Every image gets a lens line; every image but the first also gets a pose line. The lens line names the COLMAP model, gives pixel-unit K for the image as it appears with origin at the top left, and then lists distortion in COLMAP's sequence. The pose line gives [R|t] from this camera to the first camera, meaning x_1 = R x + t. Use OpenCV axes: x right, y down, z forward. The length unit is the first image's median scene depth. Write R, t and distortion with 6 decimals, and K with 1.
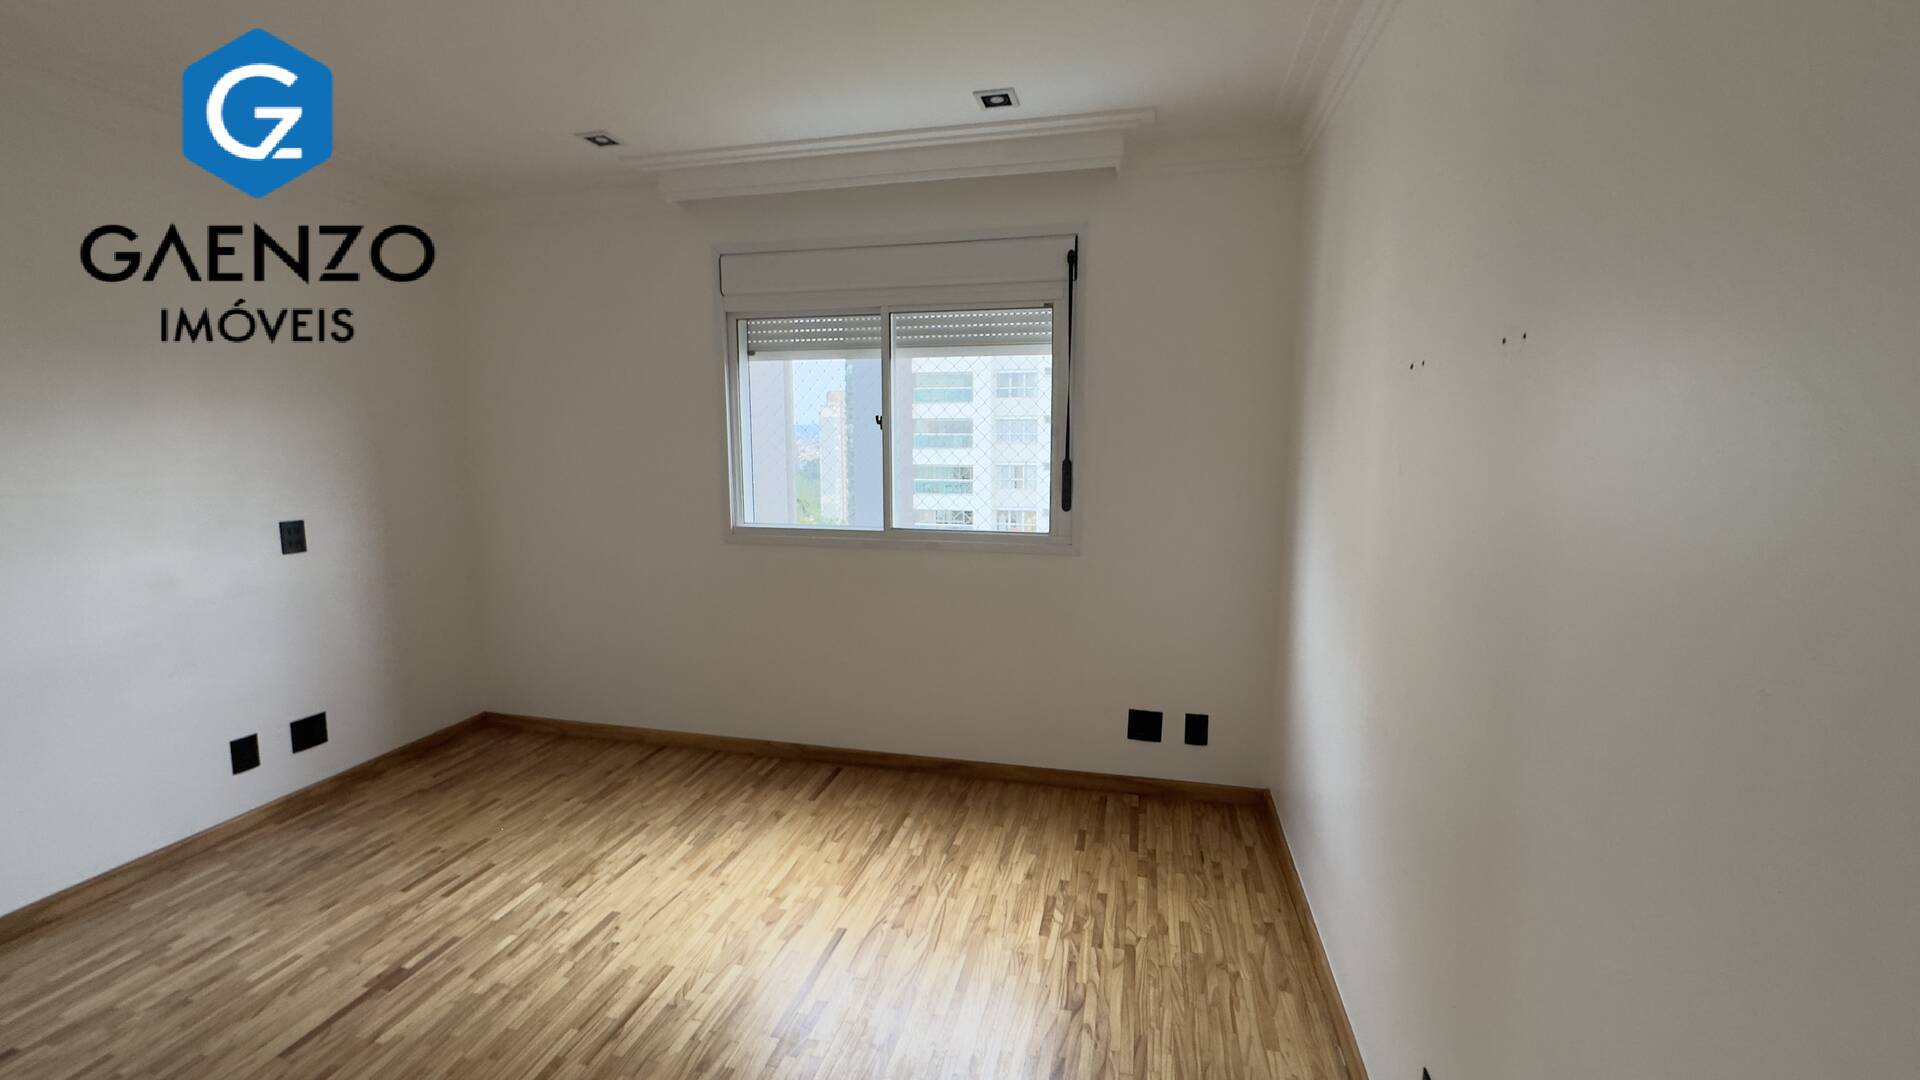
lens RADIAL K [[765.6, 0, 960.9], [0, 765.6, 532.2], [0, 0, 1]] dist [-0.004131, 0.000493]
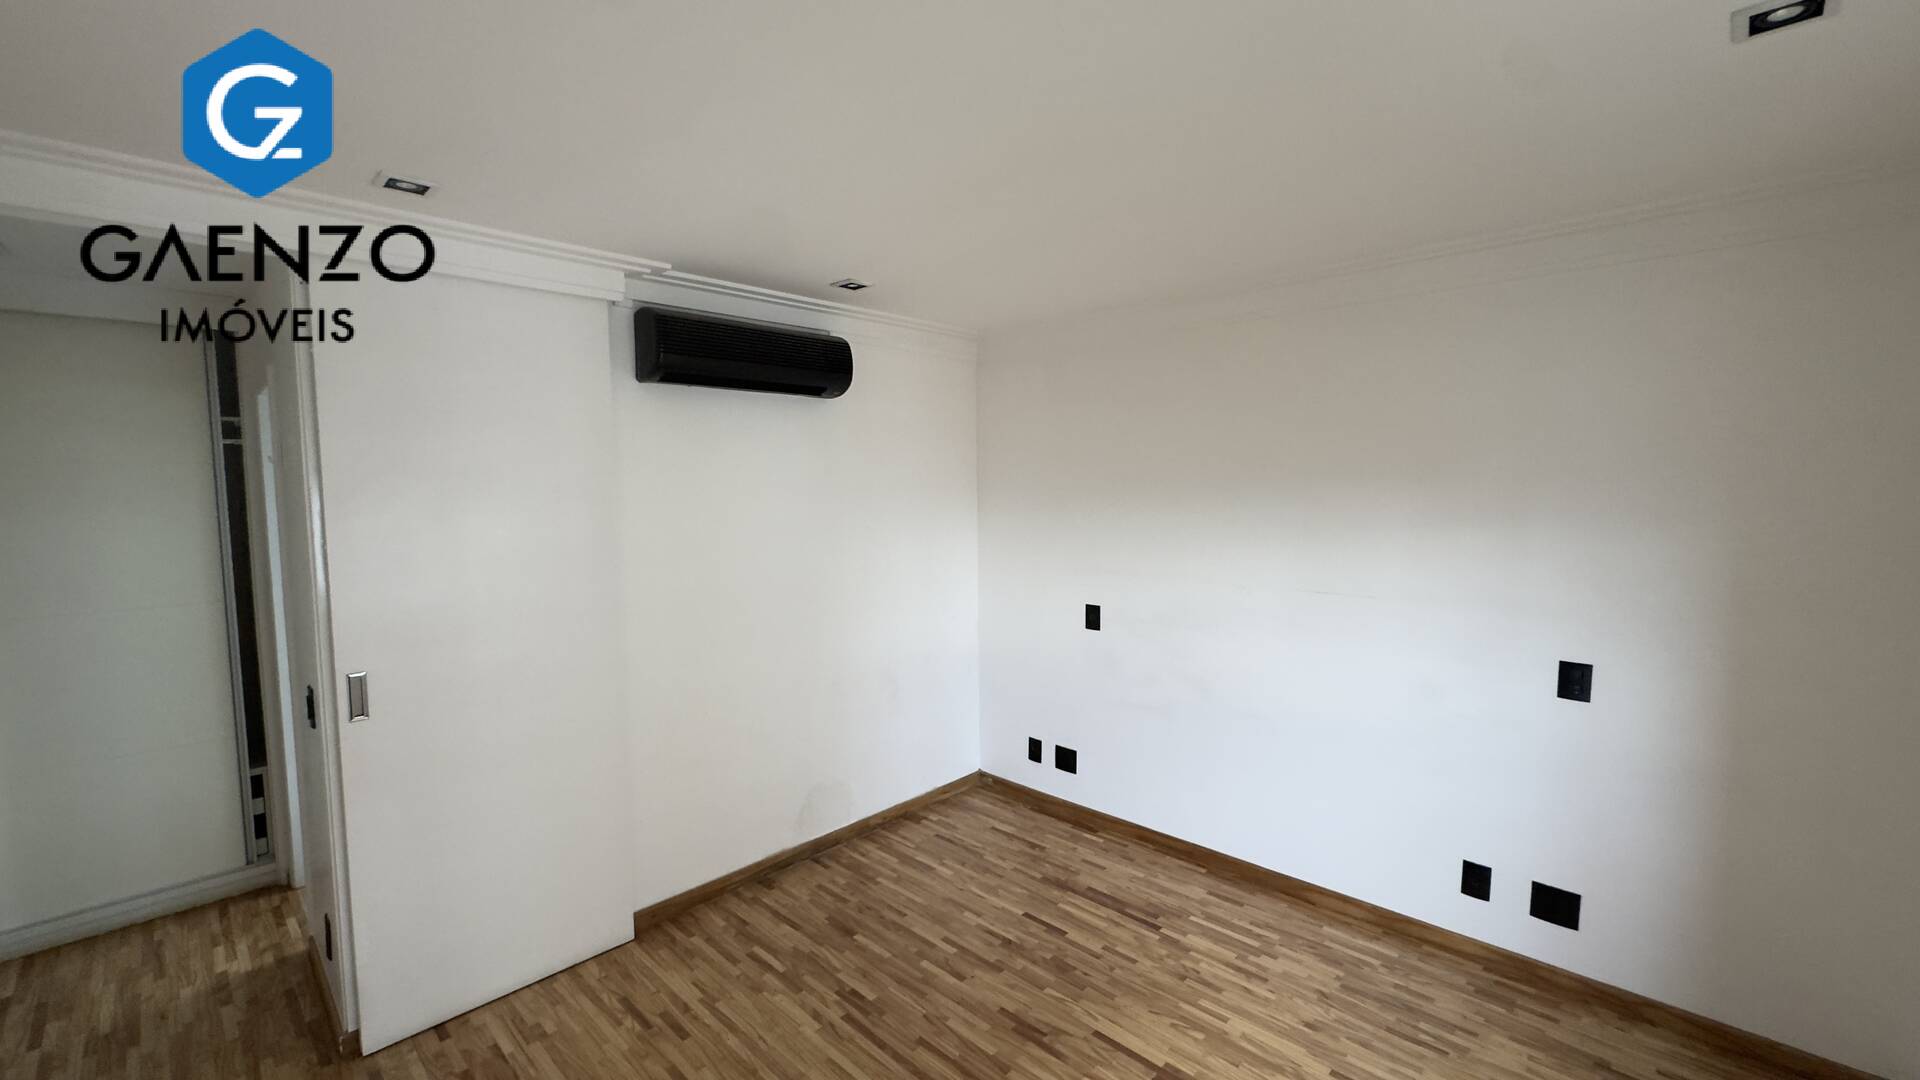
lens RADIAL K [[765.6, 0, 954.3], [0, 765.6, 532.9], [0, 0, 1]] dist [-0.004131, 0.000493]
pose [[-0.521878, 0.075728, -0.849652, 0.223740], [-0.085286, 0.986428, 0.140304, -0.245388], [0.848746, 0.145685, -0.508337, 0.924447]]
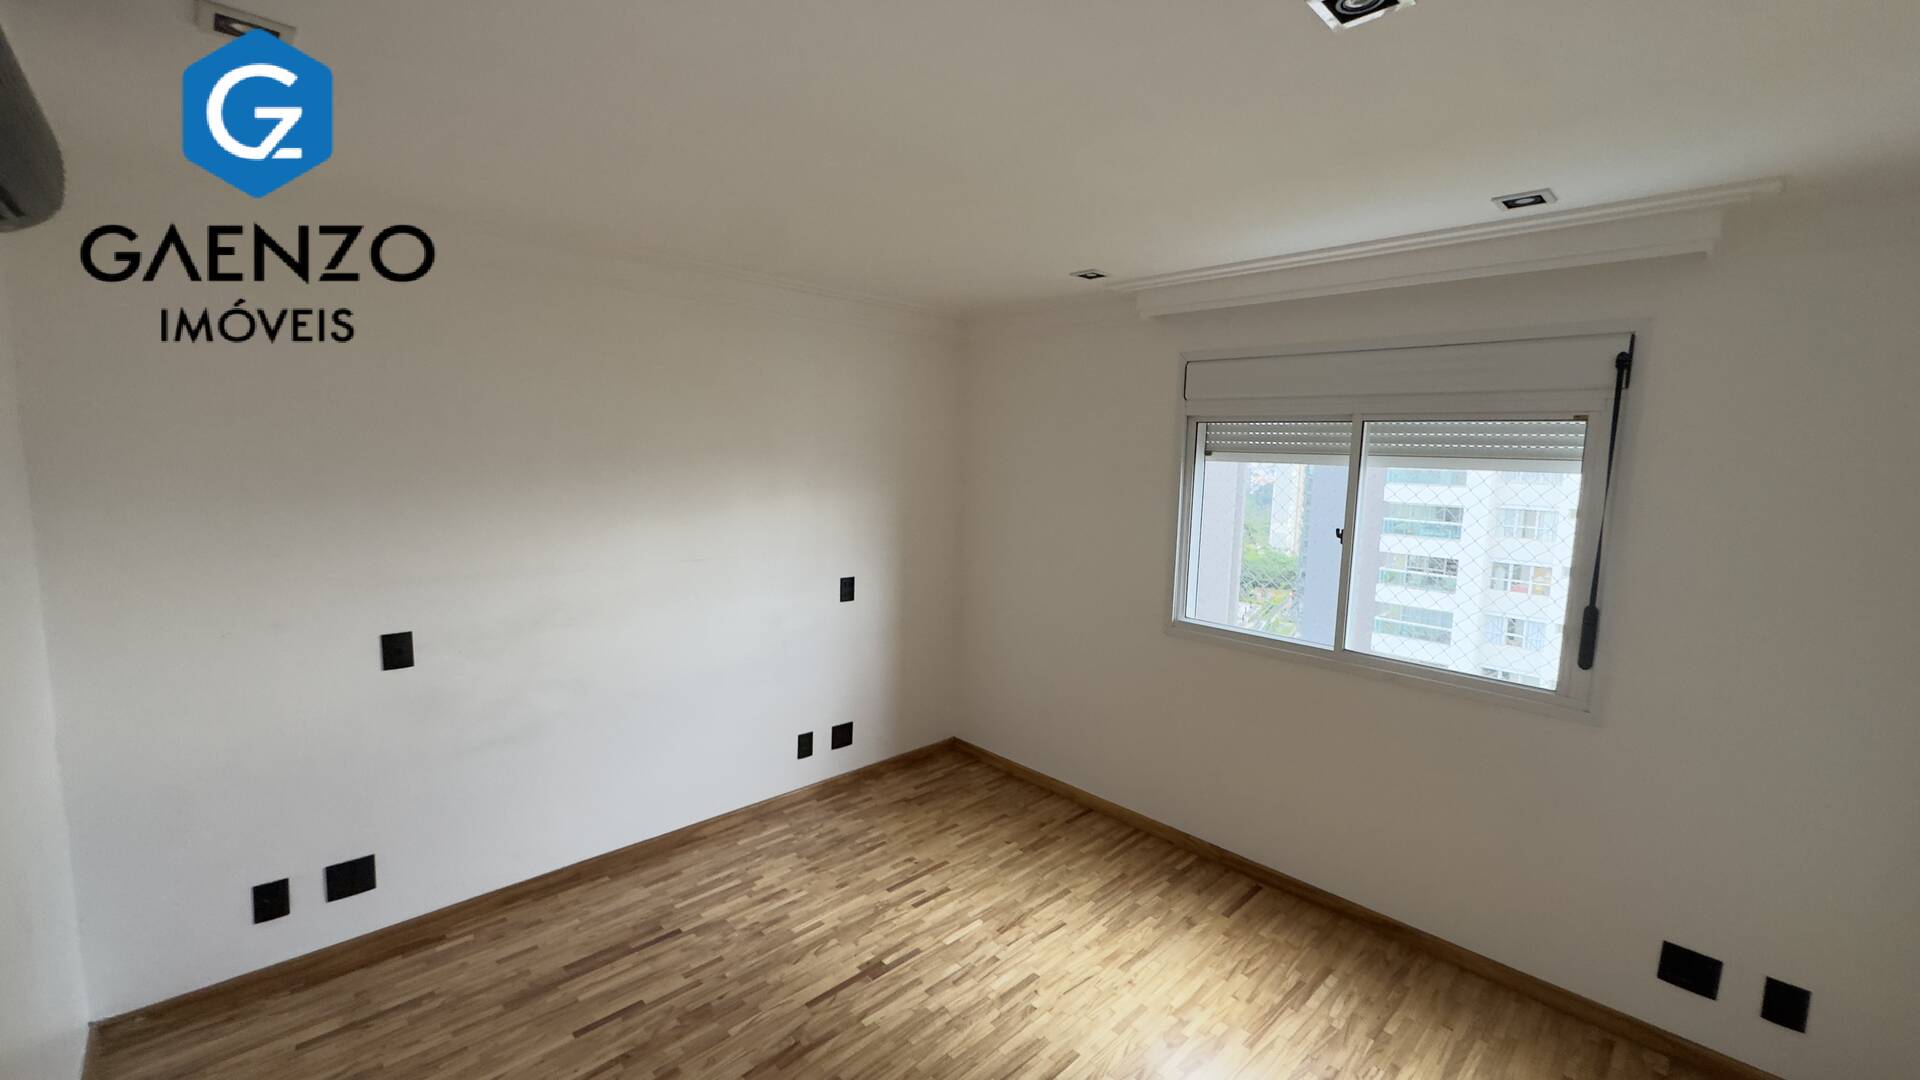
lens RADIAL K [[765.6, 0, 965.9], [0, 765.6, 534.4], [0, 0, 1]] dist [-0.004131, 0.000493]
pose [[0.844508, 0.083051, -0.529063, 0.001488], [-0.097584, 0.995227, 0.000460, -0.123269], [0.526576, 0.051240, 0.848582, -0.037322]]
